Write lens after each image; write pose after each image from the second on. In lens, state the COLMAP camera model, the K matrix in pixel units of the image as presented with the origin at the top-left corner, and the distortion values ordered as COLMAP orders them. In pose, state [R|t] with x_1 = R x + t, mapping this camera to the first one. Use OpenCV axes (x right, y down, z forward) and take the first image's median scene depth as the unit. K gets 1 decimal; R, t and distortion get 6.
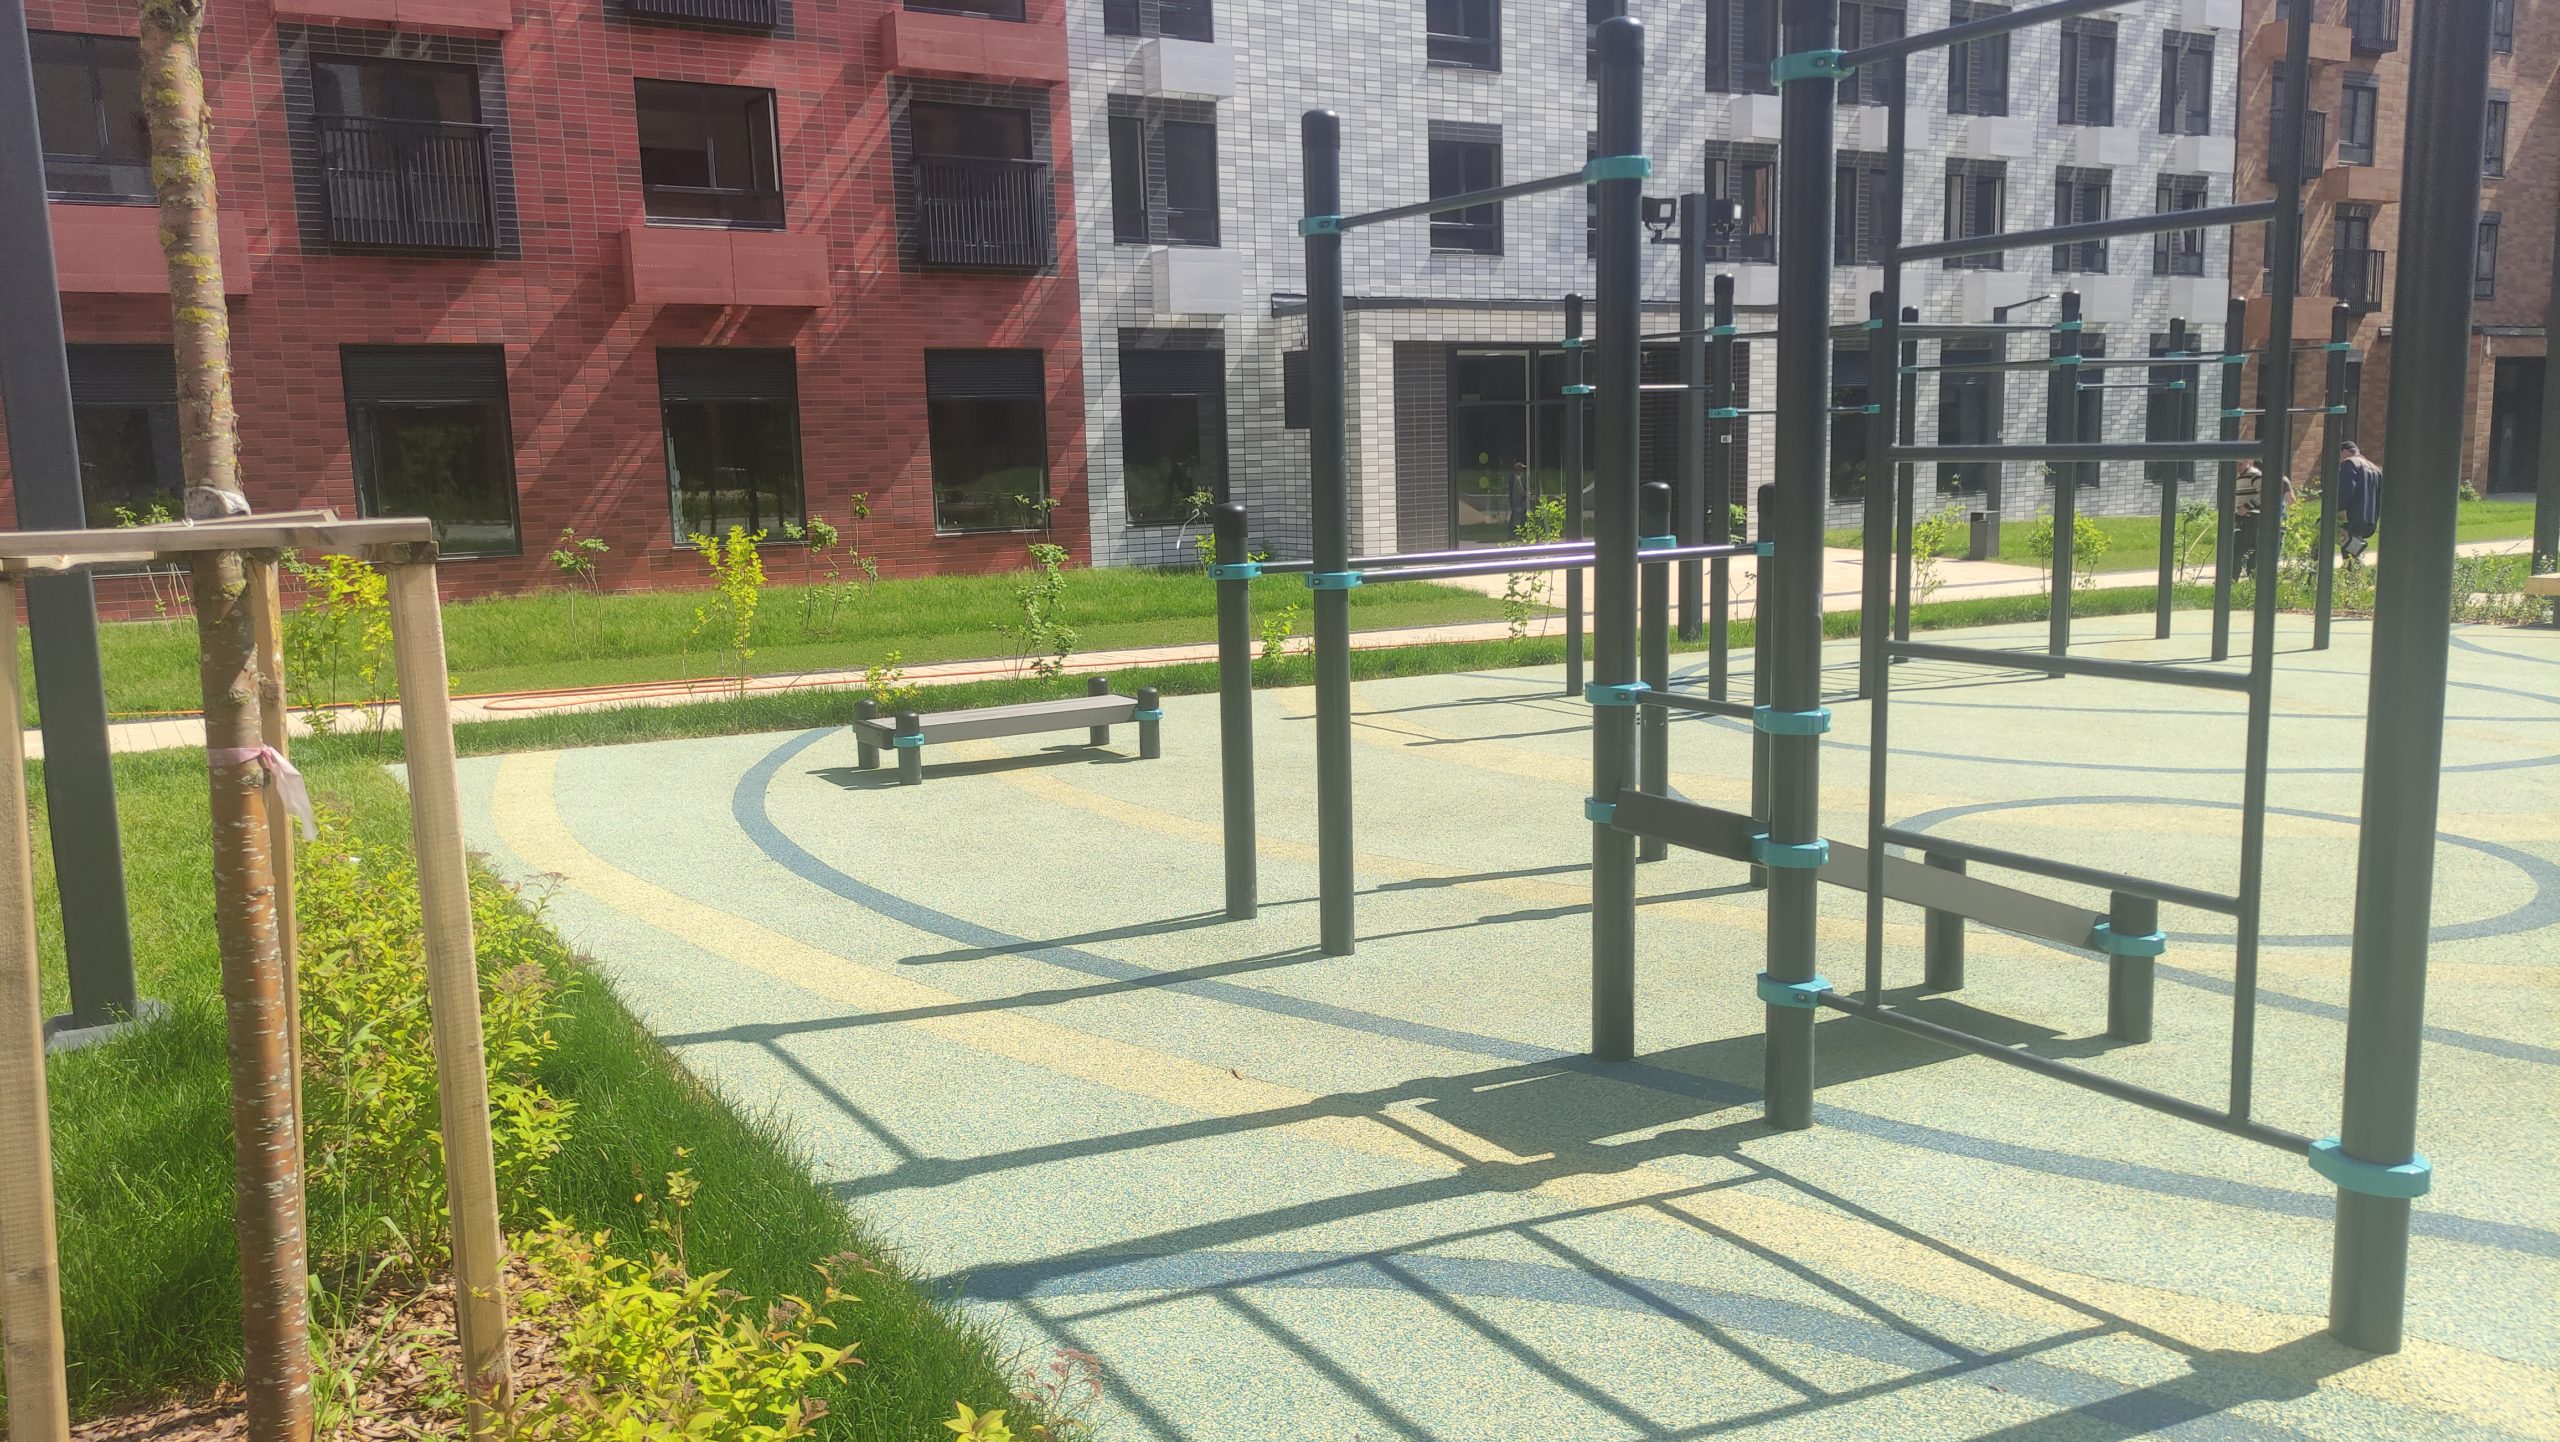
lens RADIAL K [[1883.2, 0, 1314.8], [0, 1883.2, 722.6], [0, 0, 1]] dist [0.063350, -0.055759]
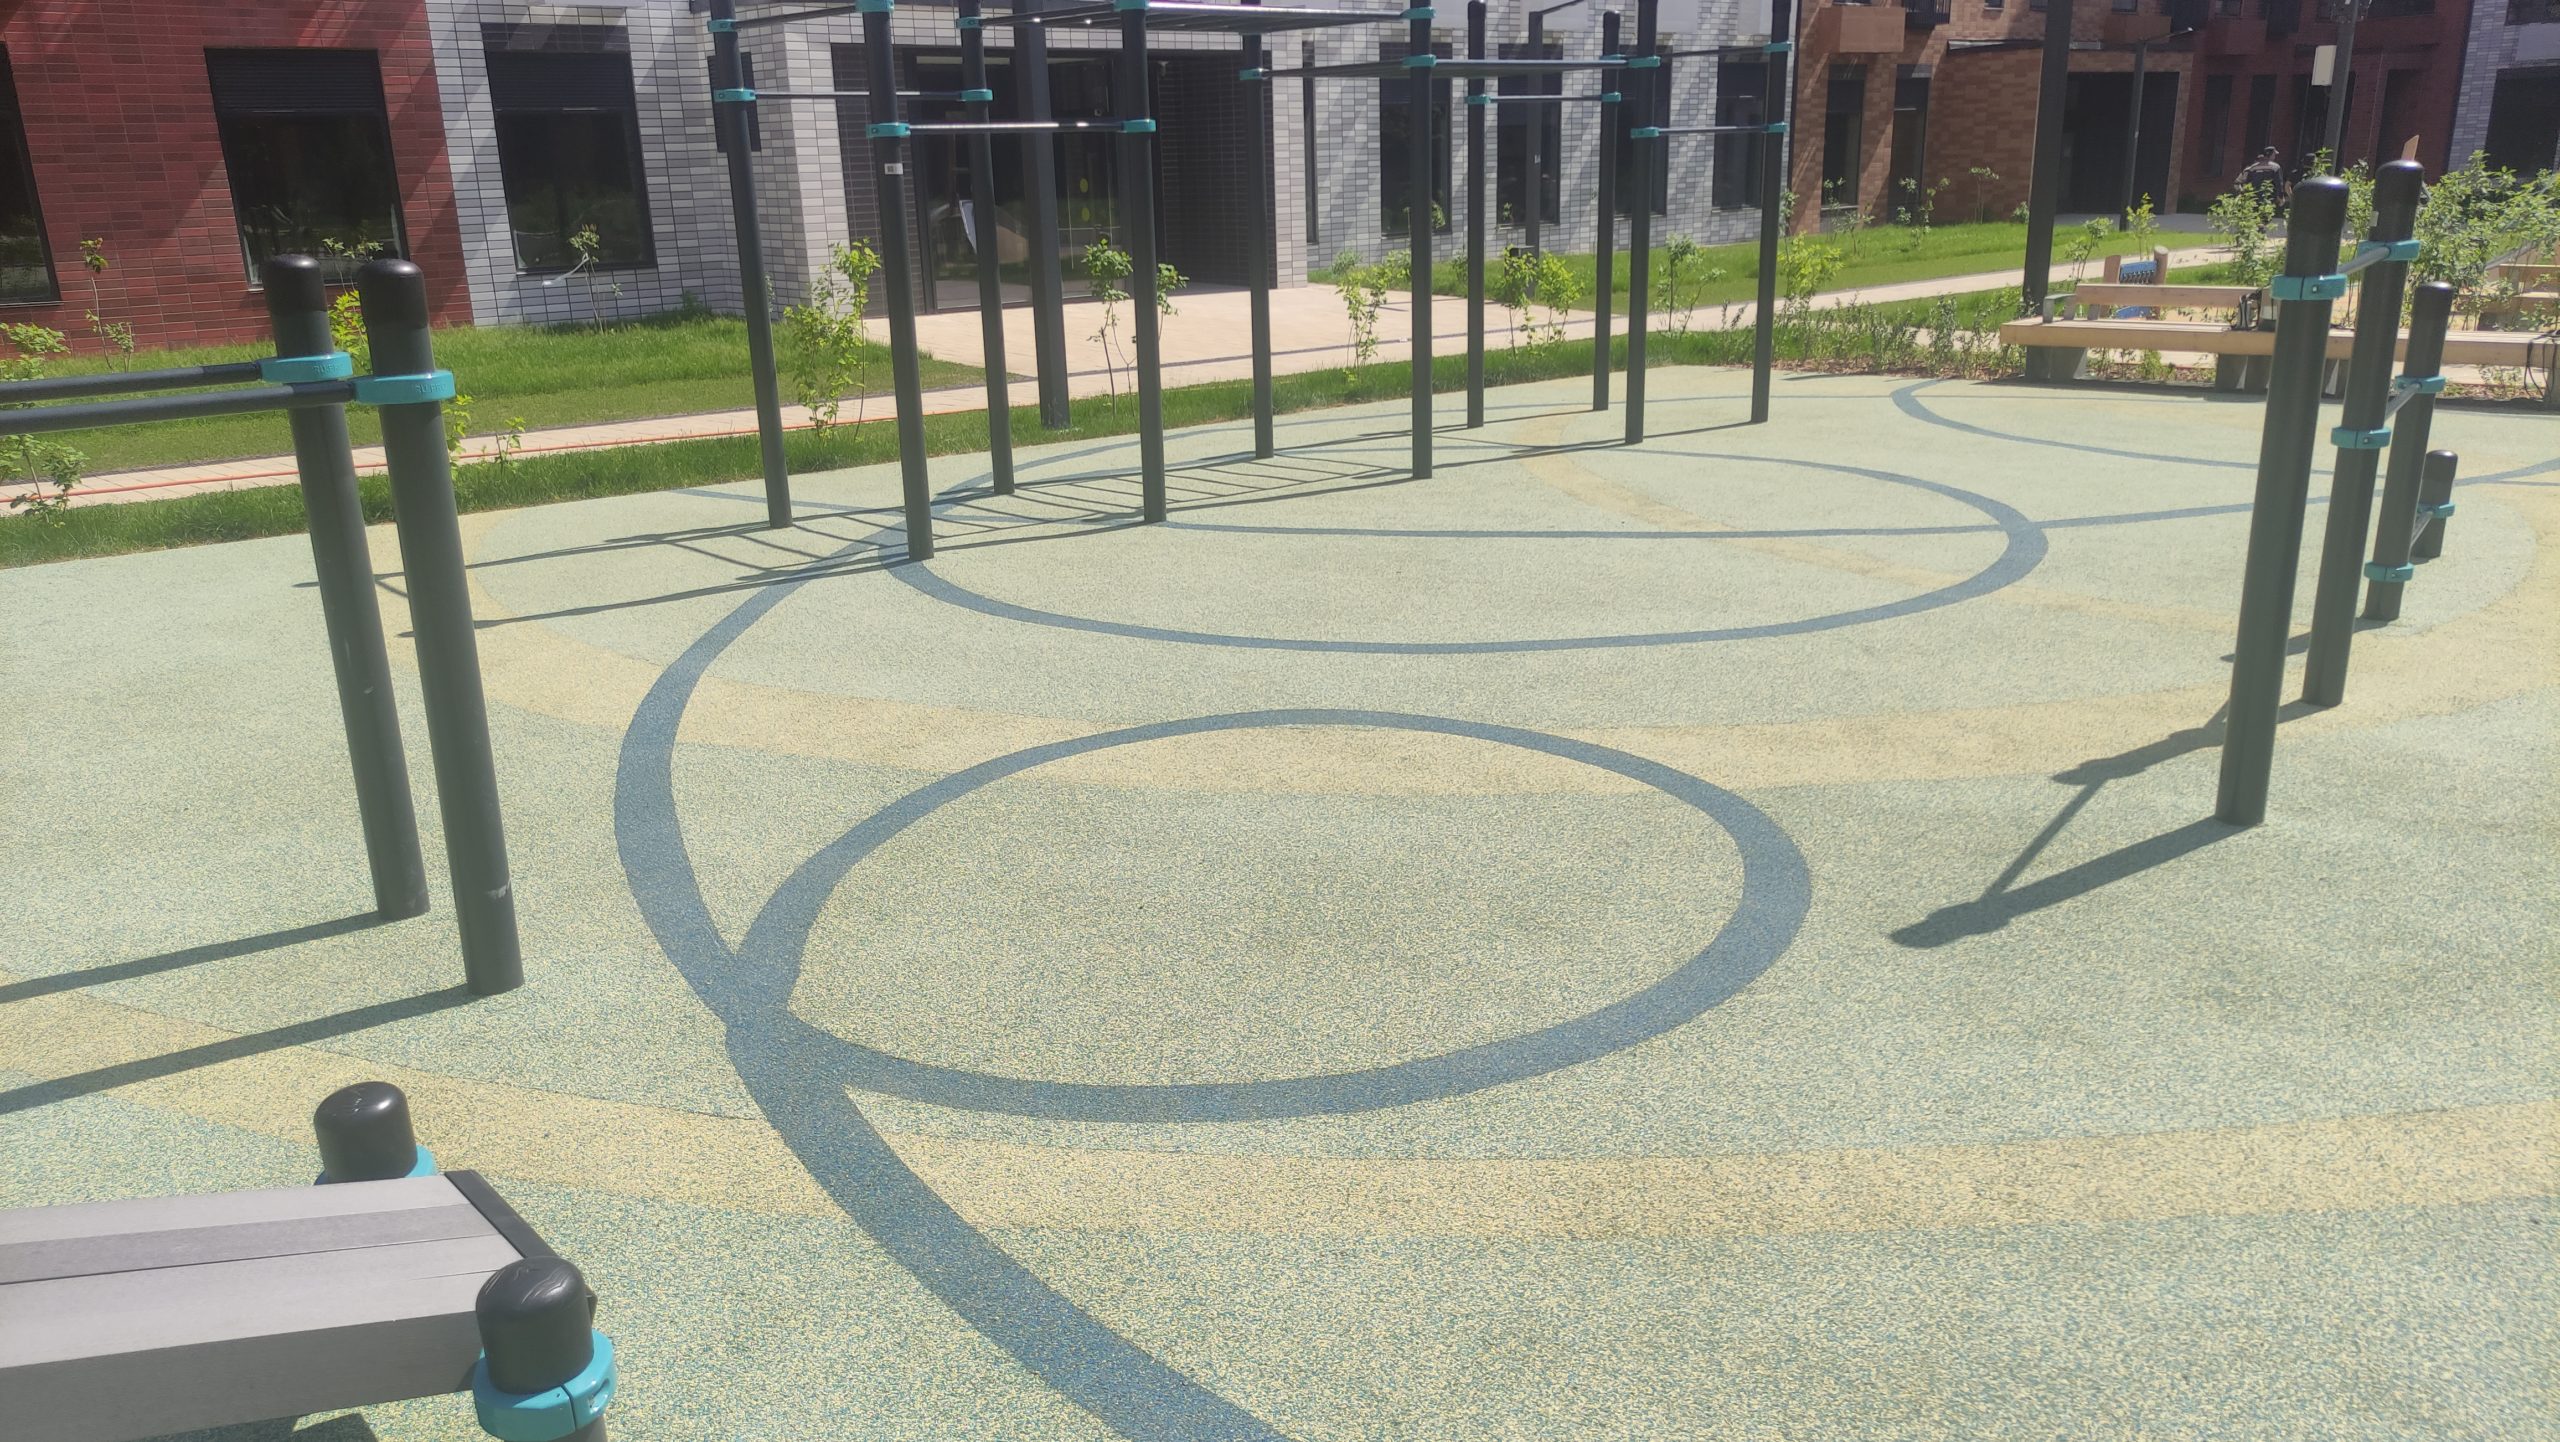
lens RADIAL K [[1883.2, 0, 1314.8], [0, 1883.2, 722.6], [0, 0, 1]] dist [0.063350, -0.055759]
pose [[0.984586, -0.055927, 0.165716, 0.103457], [0.032610, 0.989583, 0.140223, -0.016991], [-0.171832, -0.132658, 0.976154, 0.109074]]
